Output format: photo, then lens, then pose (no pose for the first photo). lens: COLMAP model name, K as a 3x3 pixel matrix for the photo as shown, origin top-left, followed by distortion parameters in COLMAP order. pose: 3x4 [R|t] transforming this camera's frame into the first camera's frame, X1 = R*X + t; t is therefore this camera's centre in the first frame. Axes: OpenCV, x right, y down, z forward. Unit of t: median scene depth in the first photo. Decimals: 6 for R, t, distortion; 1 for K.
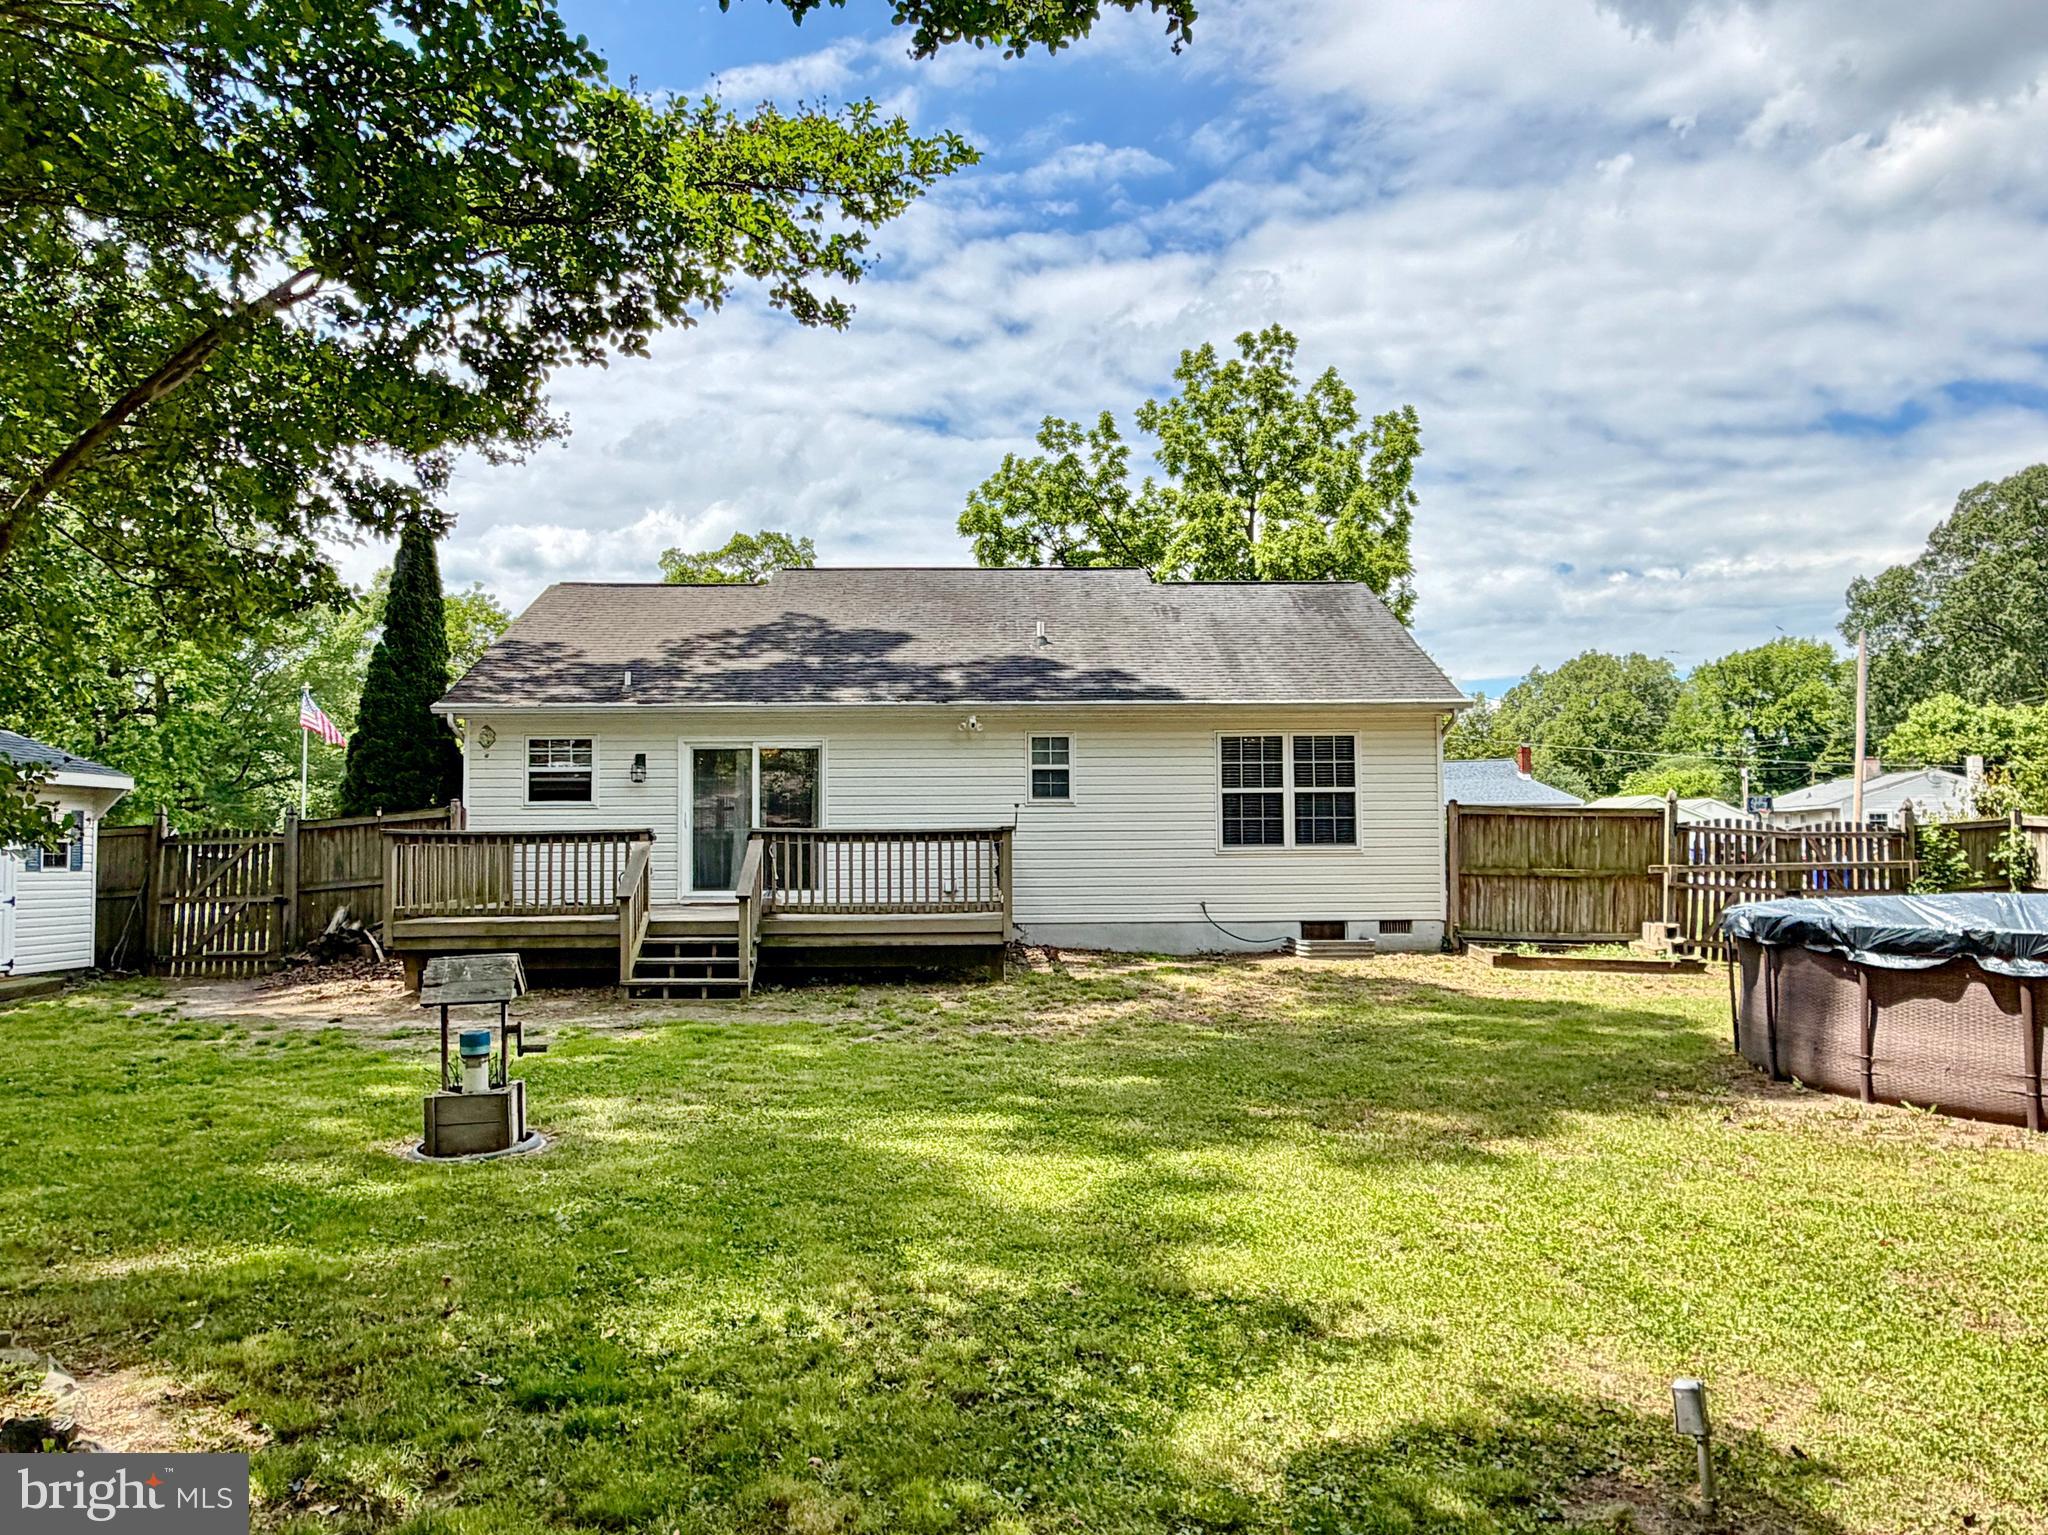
lens RADIAL K [[1457.0, 0, 1032.6], [0, 1457.0, 773.6], [0, 0, 1]] dist [-0.007706, 0.000256]
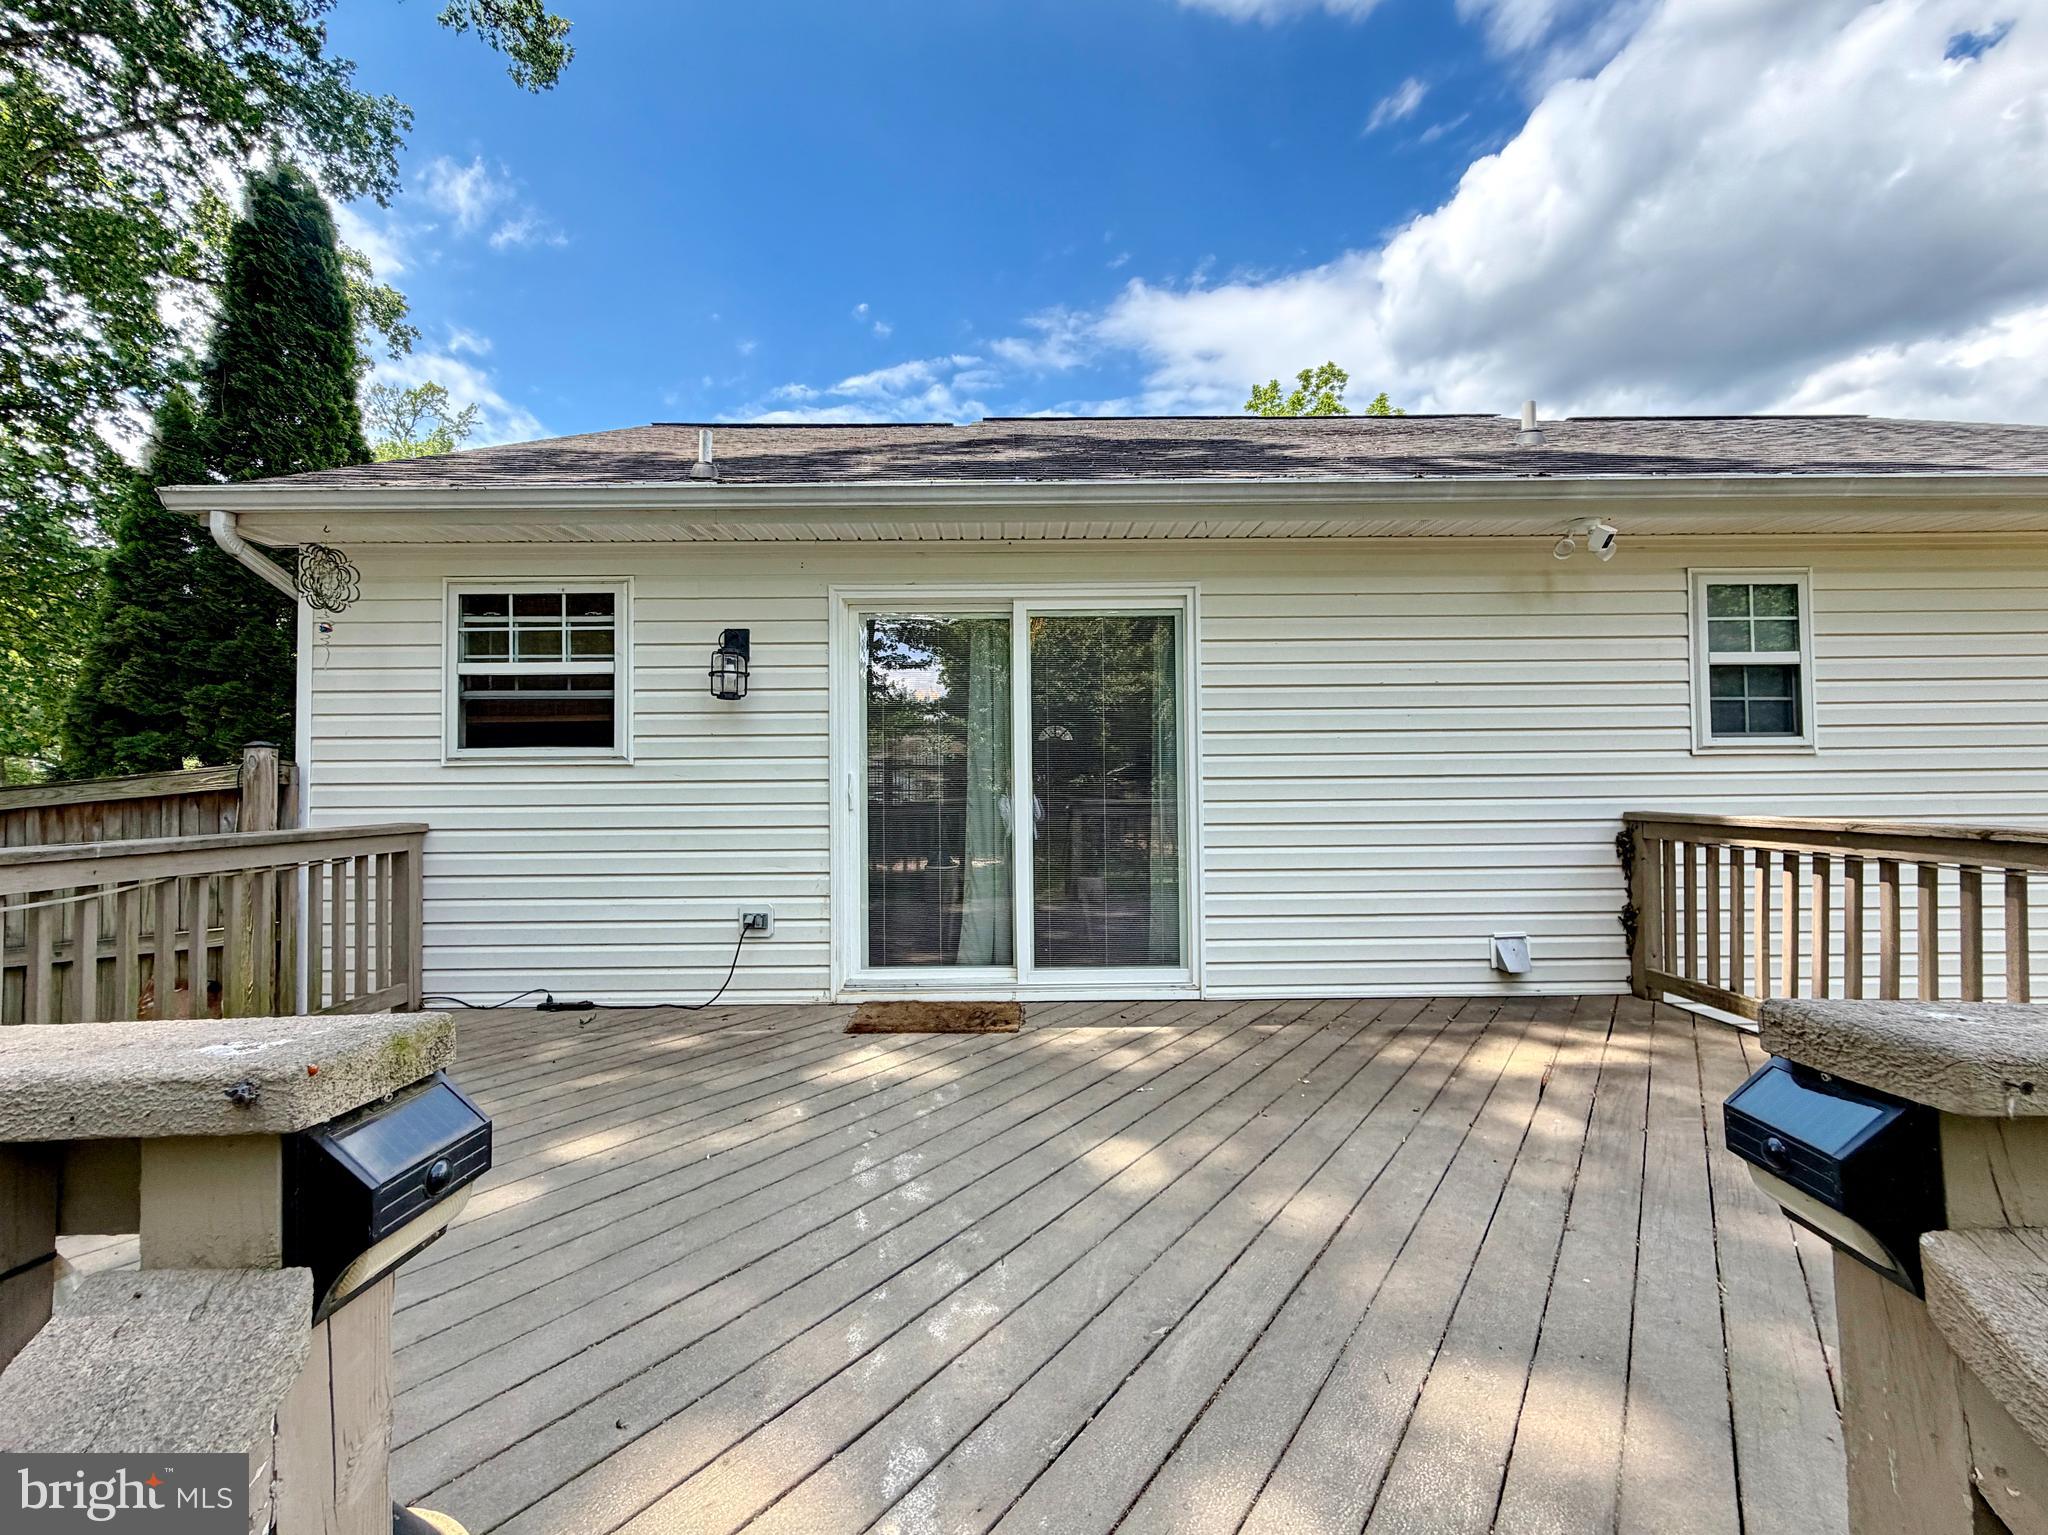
lens RADIAL K [[825.9, 0, 1004.0], [0, 825.9, 768.0], [0, 0, 1]] dist [-0.006298, -0.003233]
pose [[0.998734, -0.003833, -0.050165, -0.183411], [0.005215, 0.999610, 0.027446, 0.018531], [0.050040, -0.027673, 0.998364, 0.771077]]
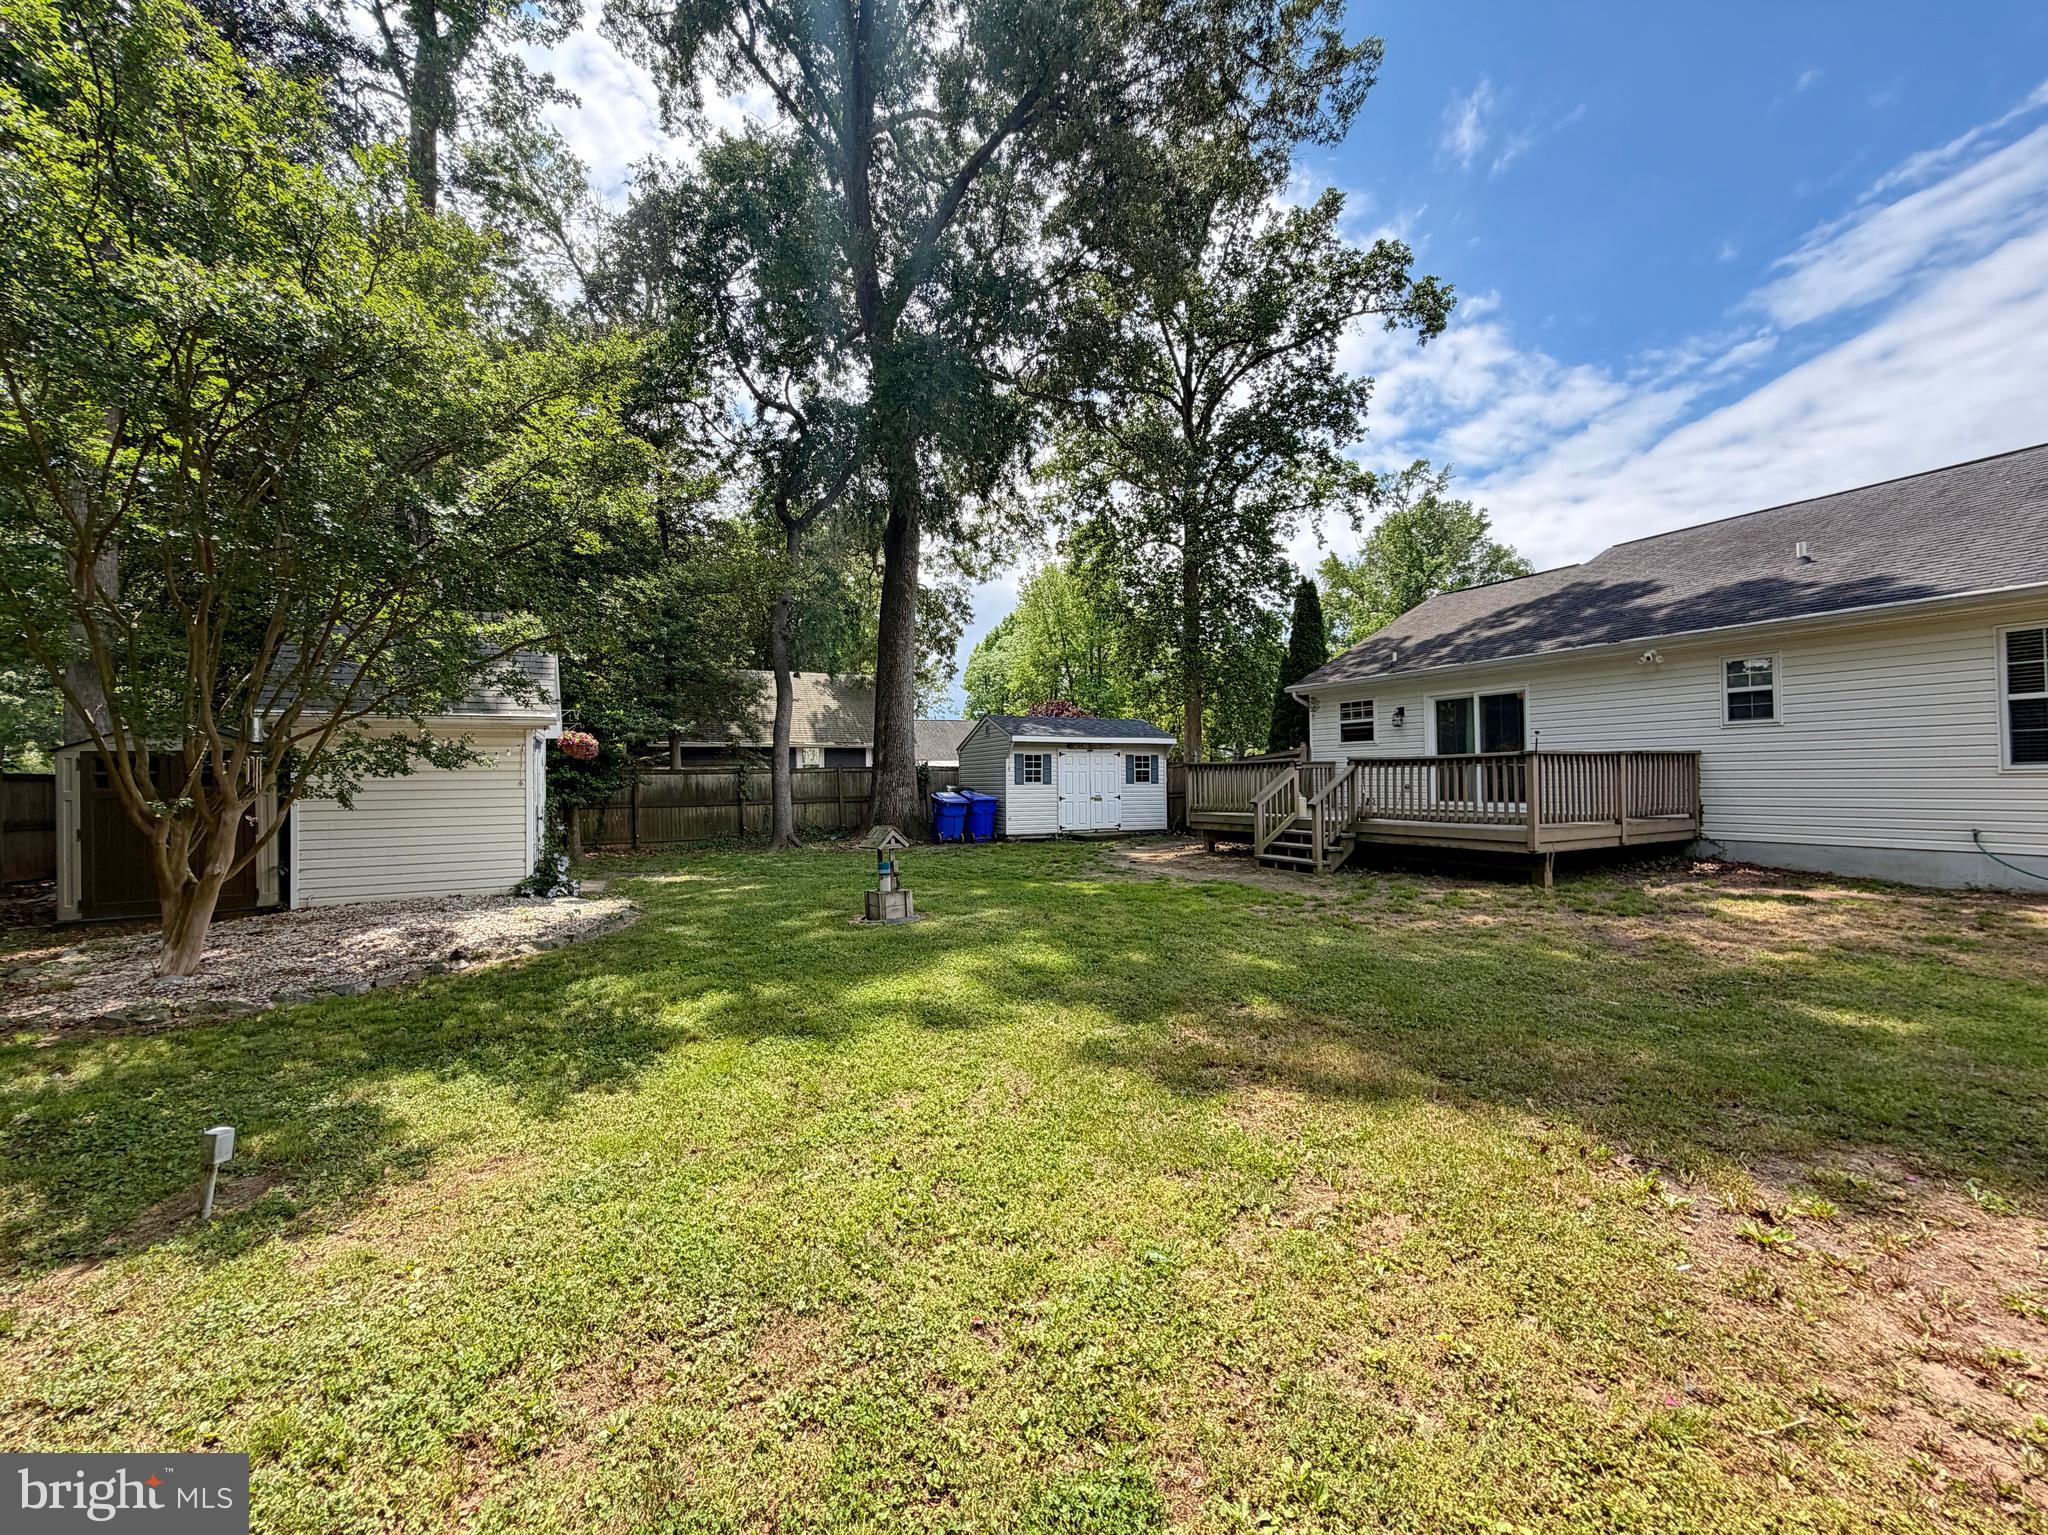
lens RADIAL K [[825.9, 0, 1012.2], [0, 825.9, 769.0], [0, 0, 1]] dist [-0.006298, -0.003233]
pose [[0.405610, -0.007907, -0.914012, 0.327424], [0.050491, 0.998630, 0.013768, 0.017430], [0.912651, -0.051734, 0.405453, 0.300368]]
